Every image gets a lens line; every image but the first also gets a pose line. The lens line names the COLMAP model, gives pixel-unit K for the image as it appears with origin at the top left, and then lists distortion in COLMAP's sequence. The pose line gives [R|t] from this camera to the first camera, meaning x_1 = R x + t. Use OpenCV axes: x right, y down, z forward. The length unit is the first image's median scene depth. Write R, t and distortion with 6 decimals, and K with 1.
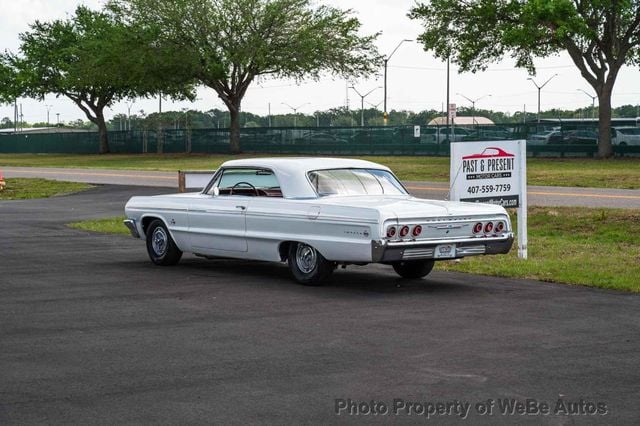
lens RADIAL K [[1303.4, 0, 320.1], [0, 1303.4, 215.8], [0, 0, 1]] dist [0.041820, 0.000000]
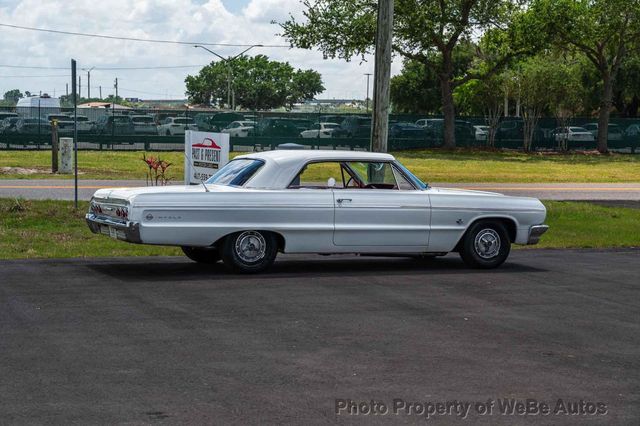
lens RADIAL K [[1303.4, 0, 313.4], [0, 1303.4, 216.6], [0, 0, 1]] dist [0.041820, 0.000000]
pose [[-0.223295, 0.084535, -0.971078, 1.121513], [-0.100325, 0.988949, 0.109159, -0.111572], [0.969574, 0.121798, -0.212346, 1.294946]]
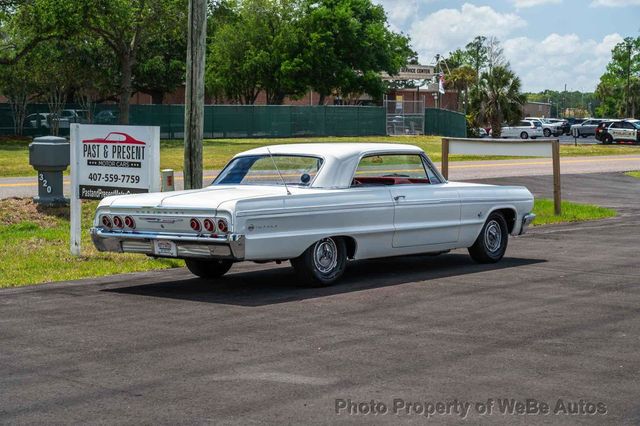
lens RADIAL K [[1303.4, 0, 319.8], [0, 1303.4, 211.1], [0, 0, 1]] dist [0.041820, 0.000000]
pose [[0.253709, 0.090359, -0.963051, 1.023516], [-0.093418, 0.993262, 0.068584, -0.072301], [0.962759, 0.072566, 0.260441, 0.891803]]
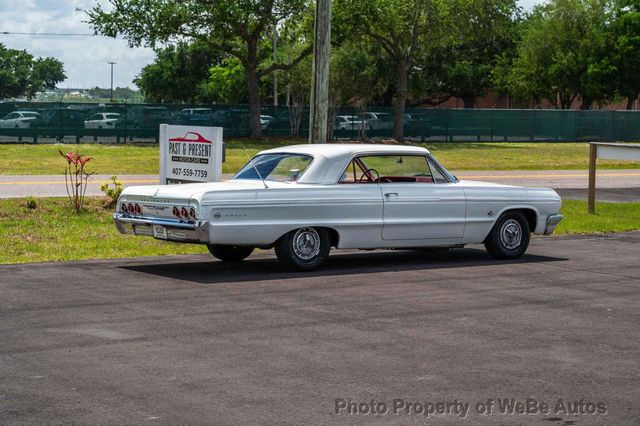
lens RADIAL K [[1303.4, 0, 325.0], [0, 1303.4, 210.7], [0, 0, 1]] dist [0.041820, 0.000000]
pose [[-0.007213, 0.090894, -0.995834, 1.133249], [-0.101443, 0.990656, 0.091156, -0.093765], [0.994815, 0.101678, 0.002075, 1.091802]]
